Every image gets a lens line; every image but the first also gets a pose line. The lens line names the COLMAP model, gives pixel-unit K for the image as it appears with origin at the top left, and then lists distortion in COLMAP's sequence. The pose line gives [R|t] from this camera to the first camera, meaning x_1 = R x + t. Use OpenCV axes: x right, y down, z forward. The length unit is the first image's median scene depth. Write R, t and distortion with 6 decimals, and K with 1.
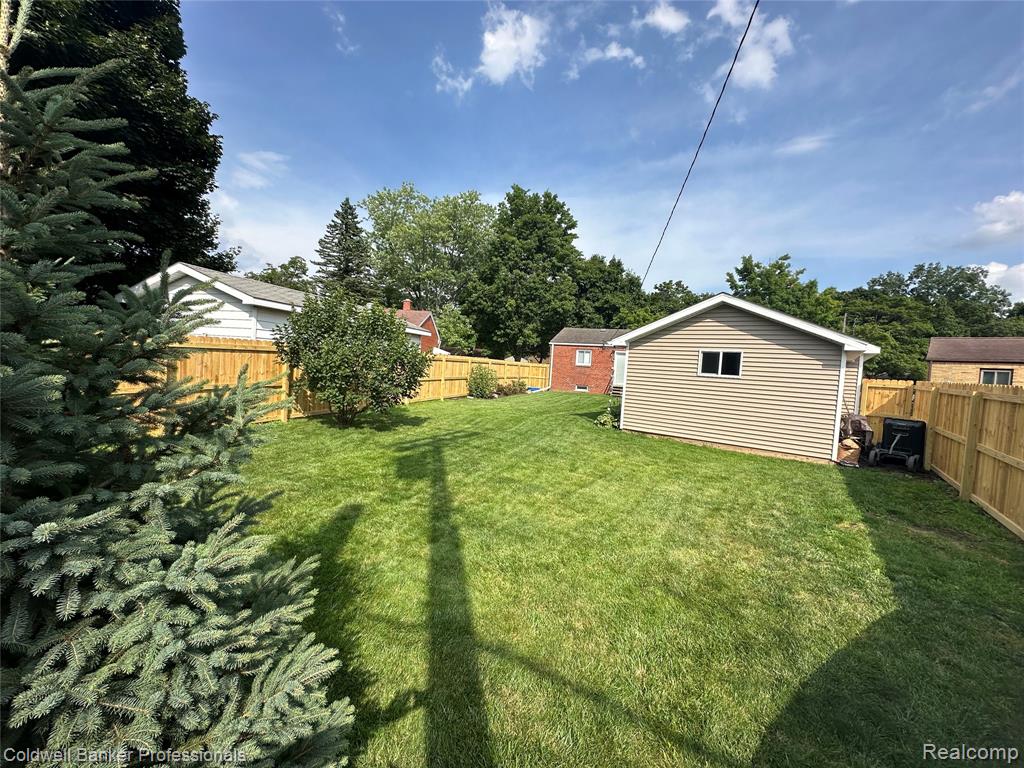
lens RADIAL K [[405.9, 0, 515.5], [0, 405.9, 383.3], [0, 0, 1]] dist [-0.005413, 0.000772]
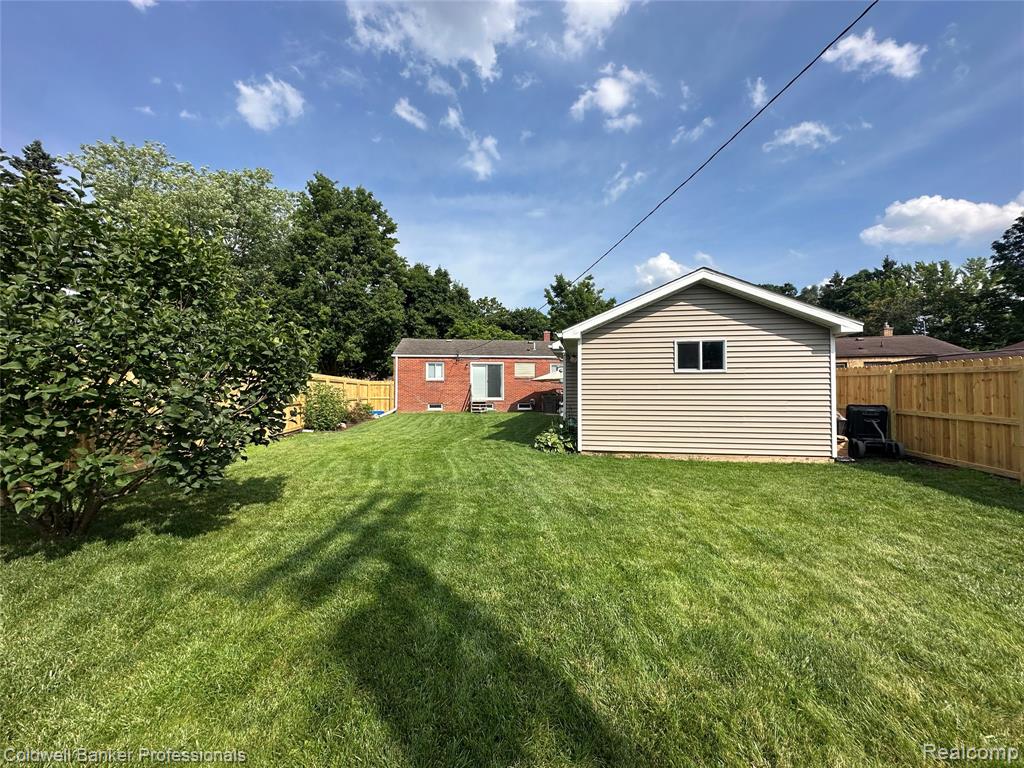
lens RADIAL K [[405.9, 0, 514.5], [0, 405.9, 383.0], [0, 0, 1]] dist [-0.005413, 0.000772]
pose [[0.890150, -0.052694, 0.452610, -0.048851], [0.074654, 0.996734, -0.030780, 0.000679], [-0.449510, 0.061188, 0.891177, 0.108351]]
